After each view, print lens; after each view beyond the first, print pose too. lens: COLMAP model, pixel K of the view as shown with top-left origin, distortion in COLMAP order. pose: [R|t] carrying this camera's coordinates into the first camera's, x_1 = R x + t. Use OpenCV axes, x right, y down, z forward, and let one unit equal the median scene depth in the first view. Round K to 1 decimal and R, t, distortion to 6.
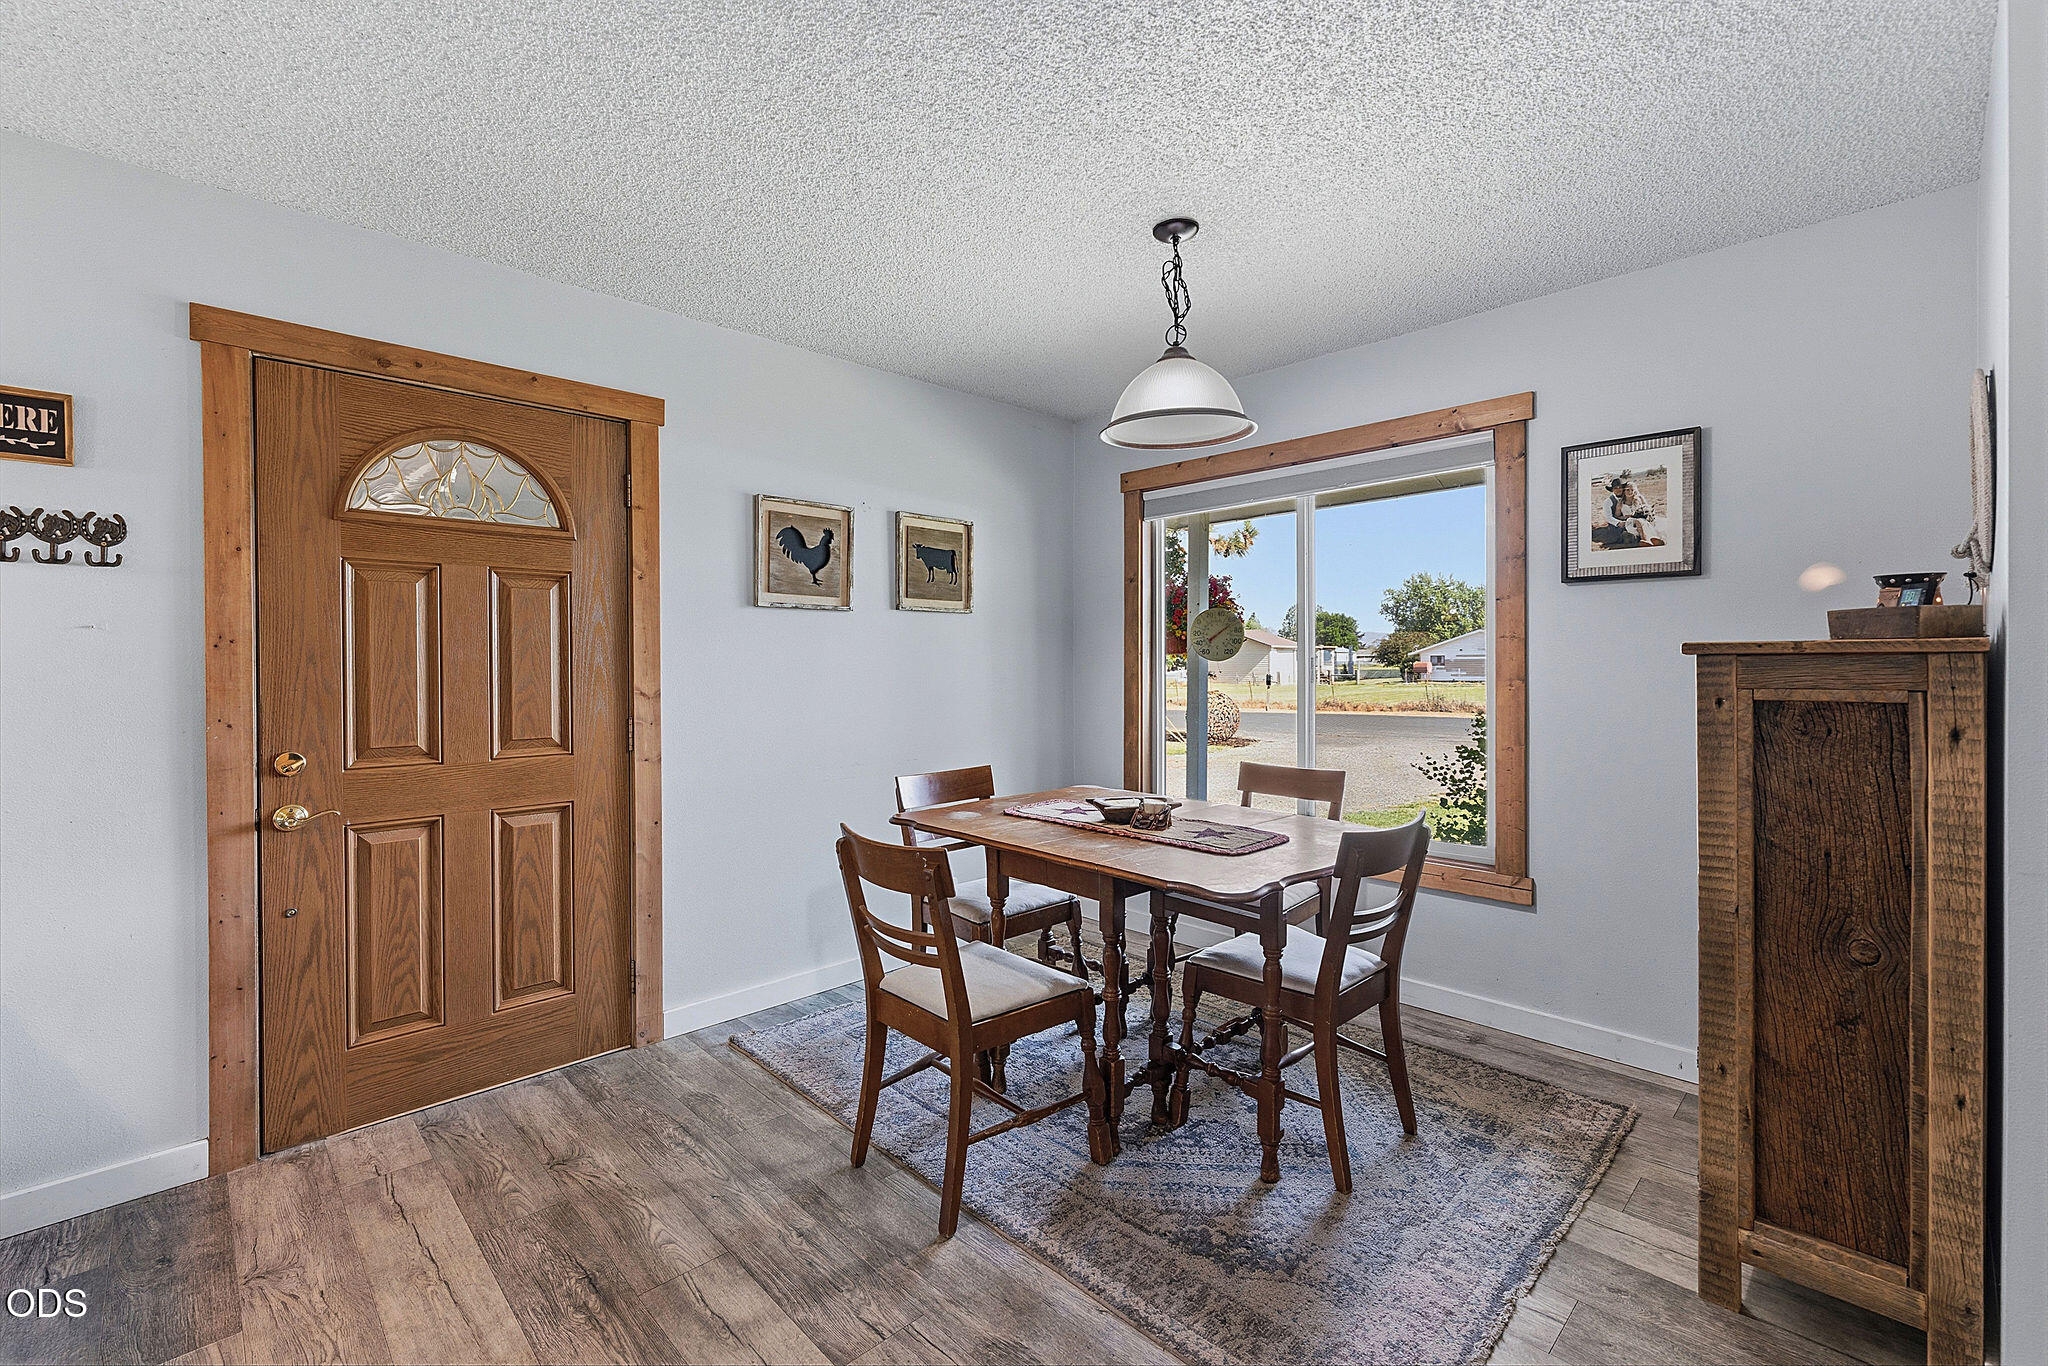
lens RADIAL K [[878.7, 0, 1016.5], [0, 878.7, 666.4], [0, 0, 1]] dist [0.001828, -0.000559]
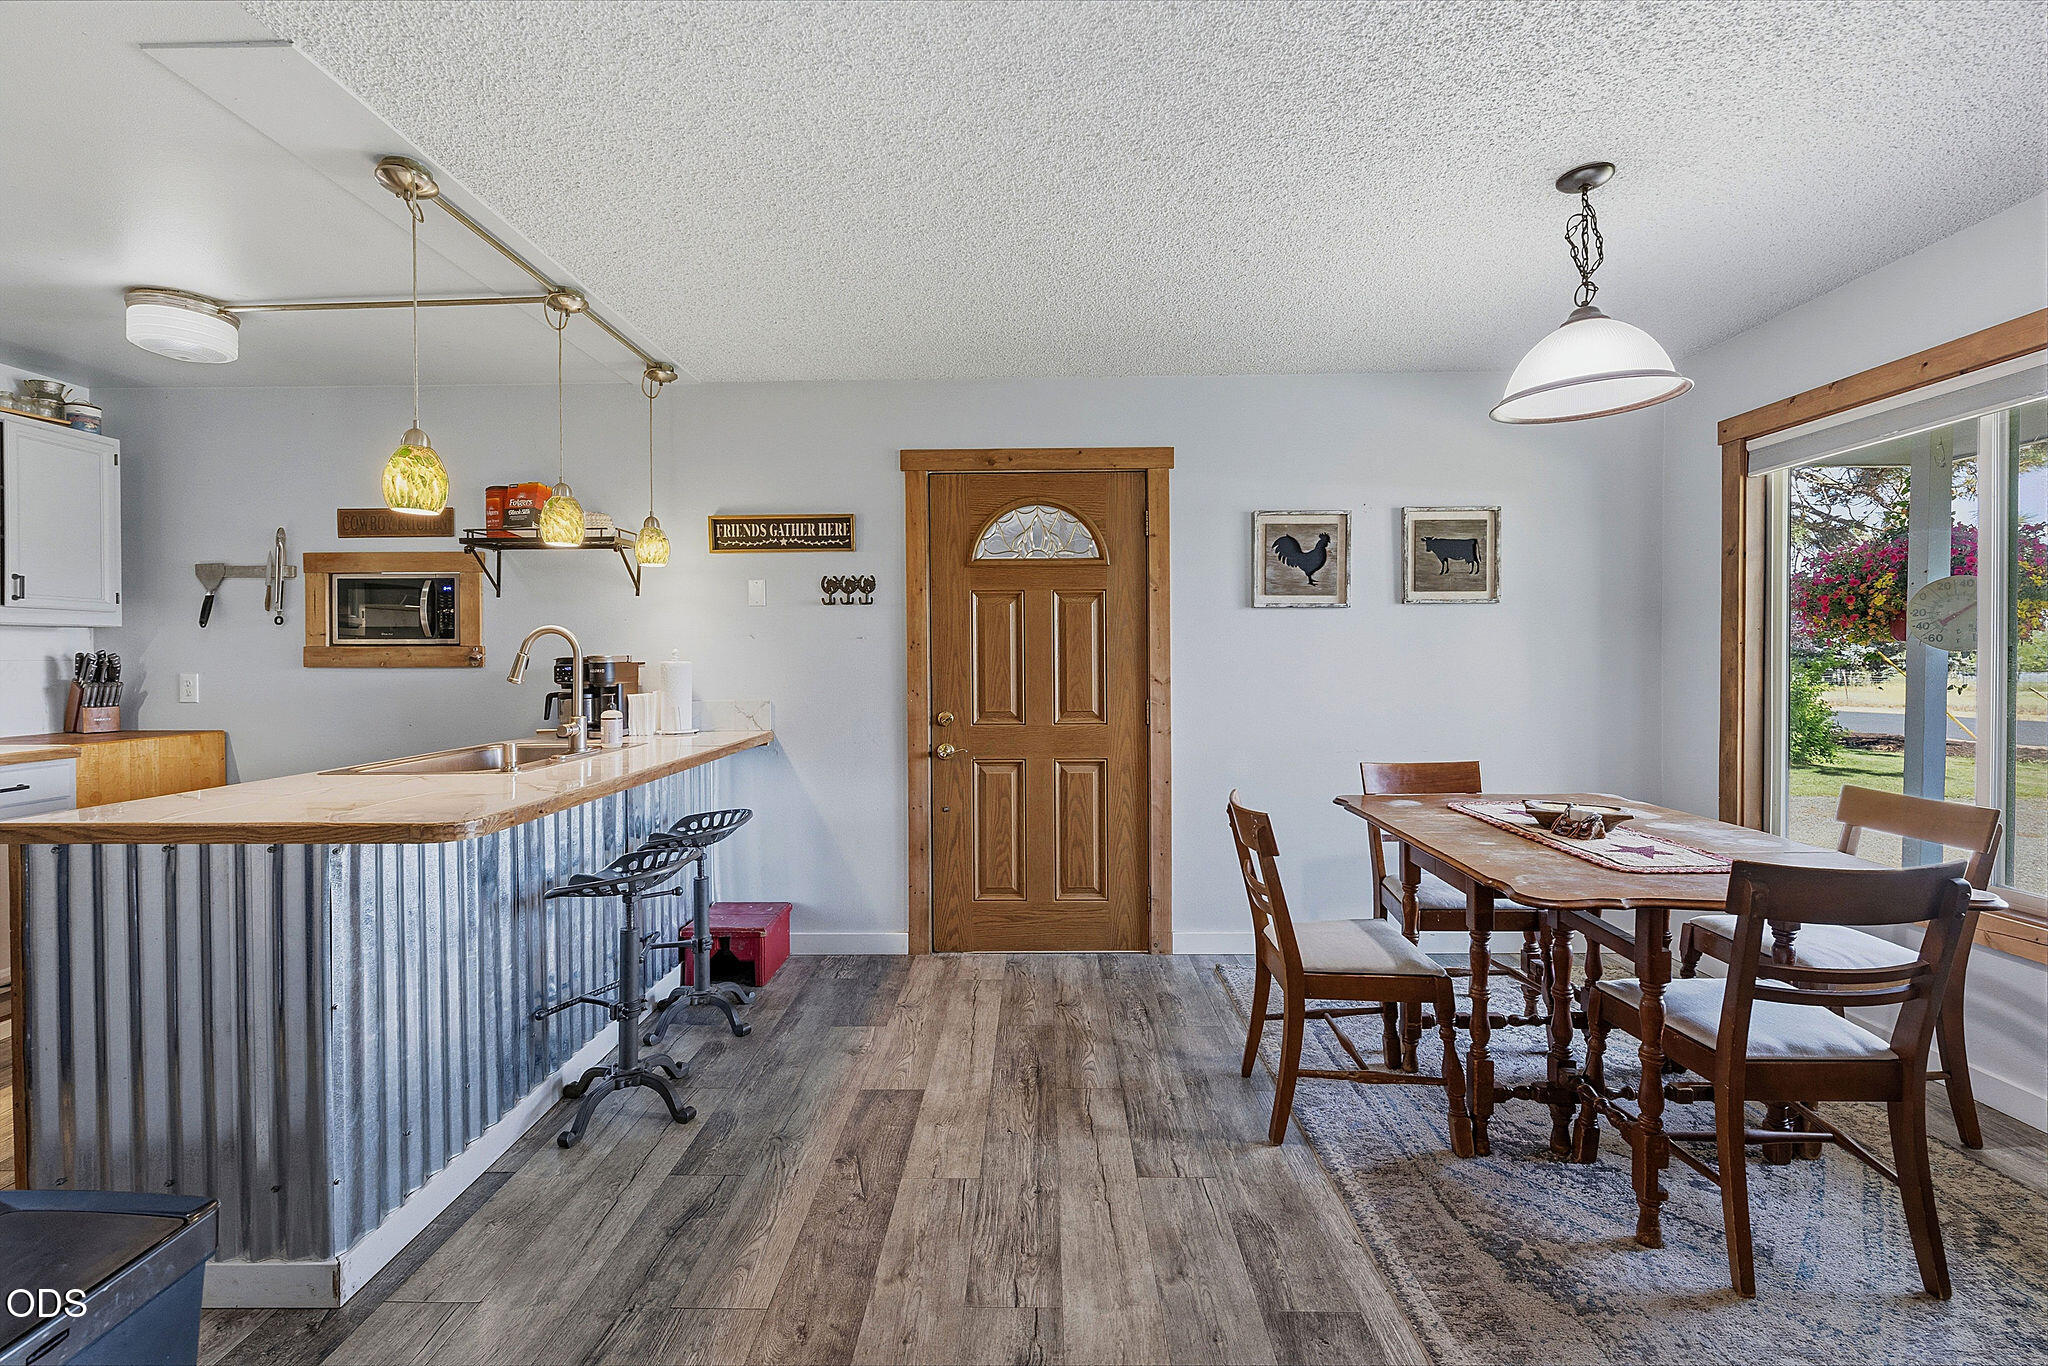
lens RADIAL K [[878.7, 0, 1024.3], [0, 878.7, 663.7], [0, 0, 1]] dist [0.001828, -0.000559]
pose [[0.707686, 0.003624, -0.706518, 0.415638], [0.000152, 0.999986, 0.005282, -0.000172], [0.706528, -0.003845, 0.707675, -0.053341]]
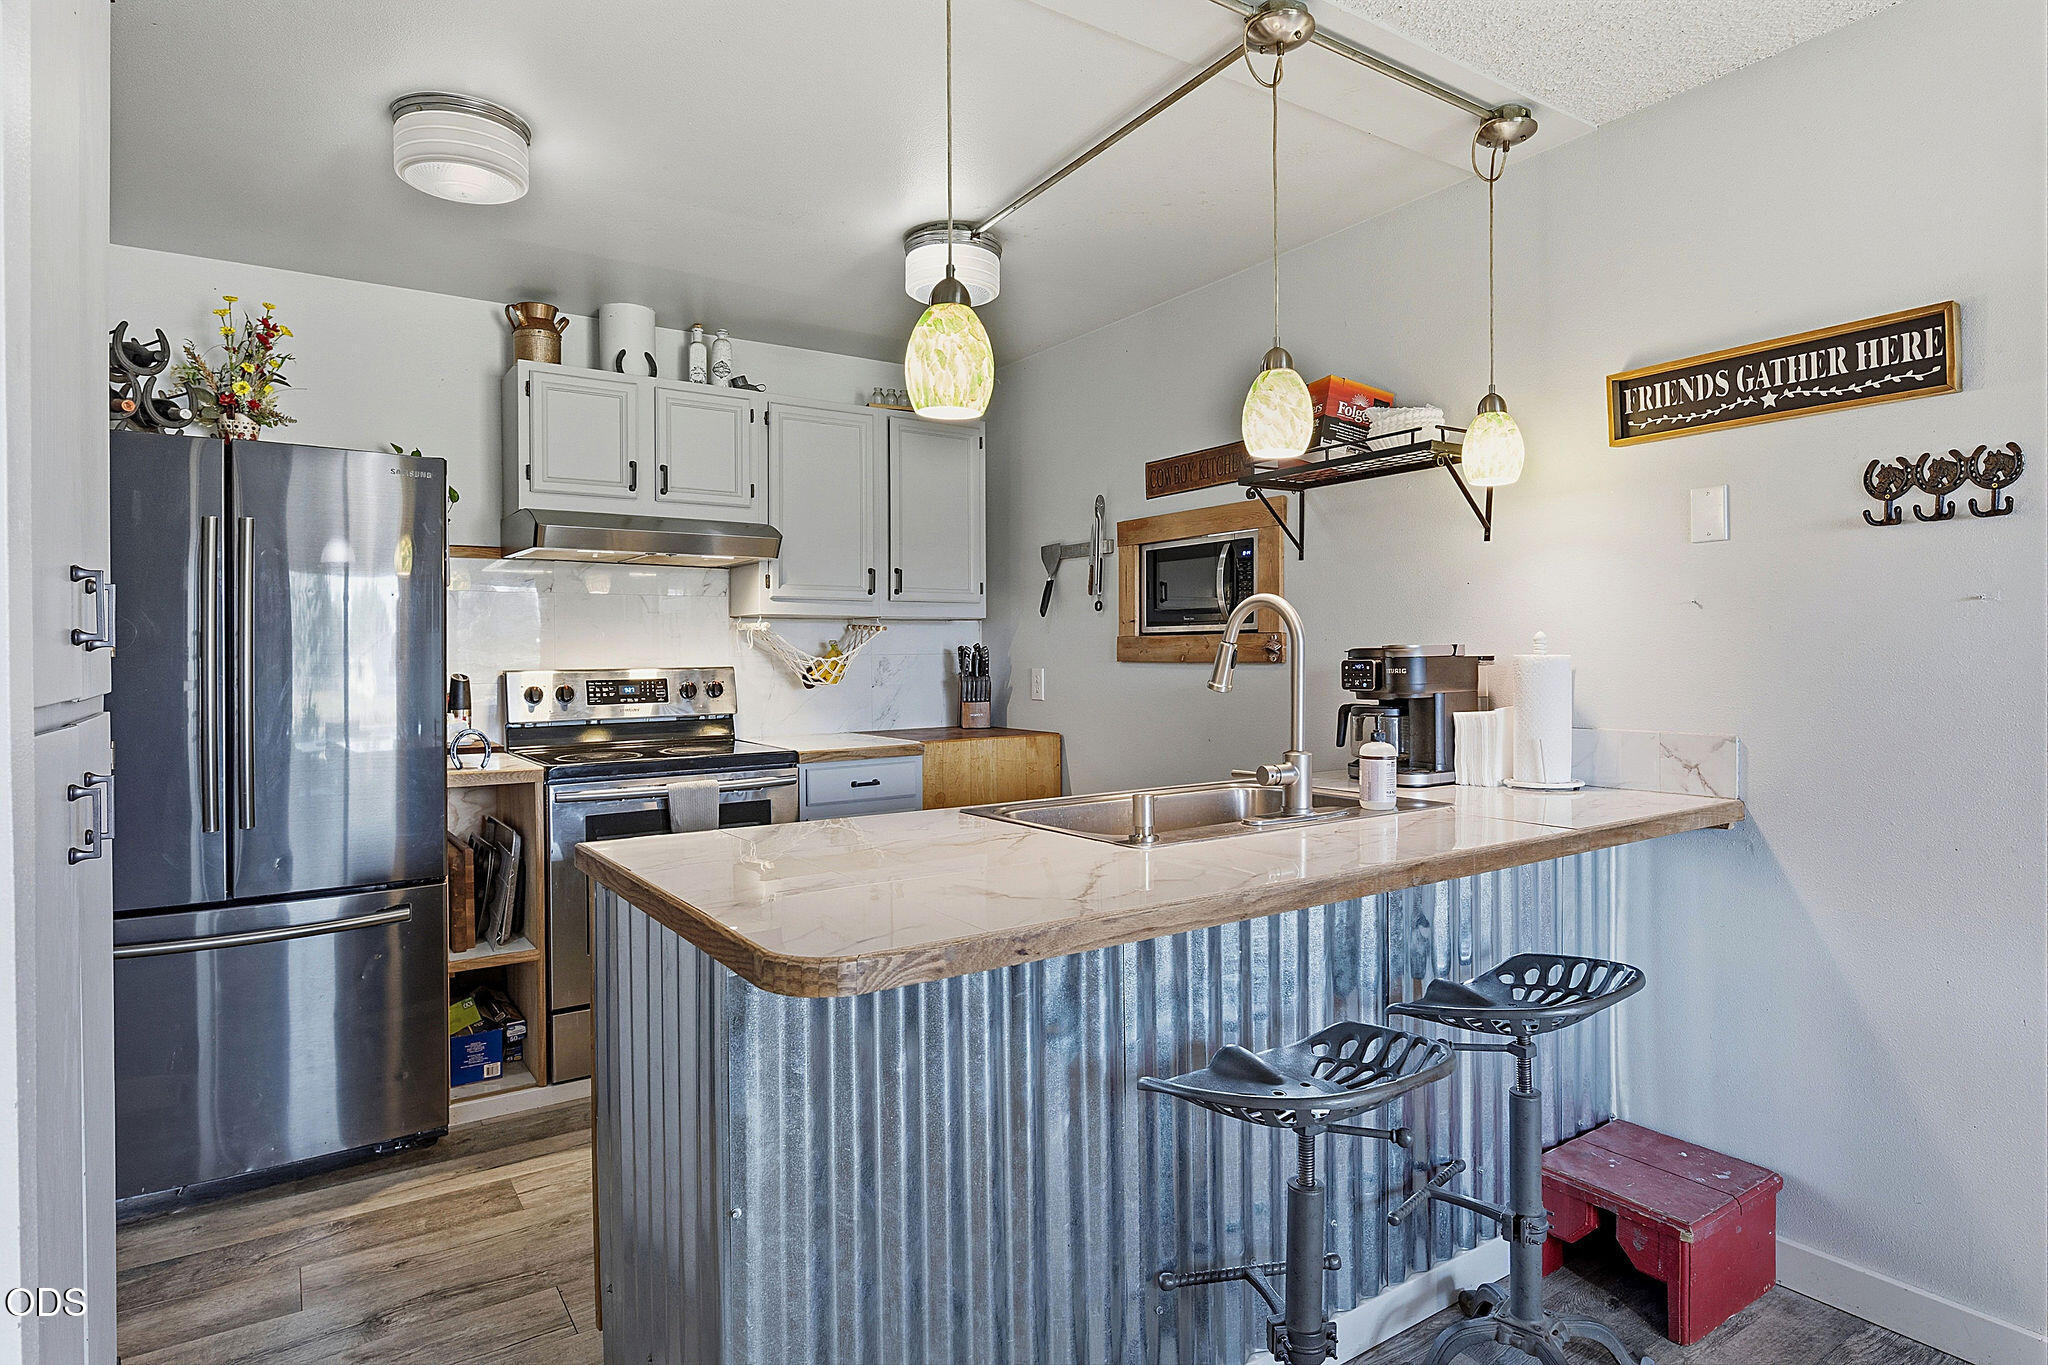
lens RADIAL K [[1137.1, 0, 1018.7], [0, 1137.1, 663.2], [0, 0, 1]] dist [0.007247, -0.008743]
pose [[-0.179932, 0.009837, -0.983630, 0.053572], [0.003060, 0.999951, 0.009440, -0.000080], [0.983674, -0.001311, -0.179953, 0.307172]]
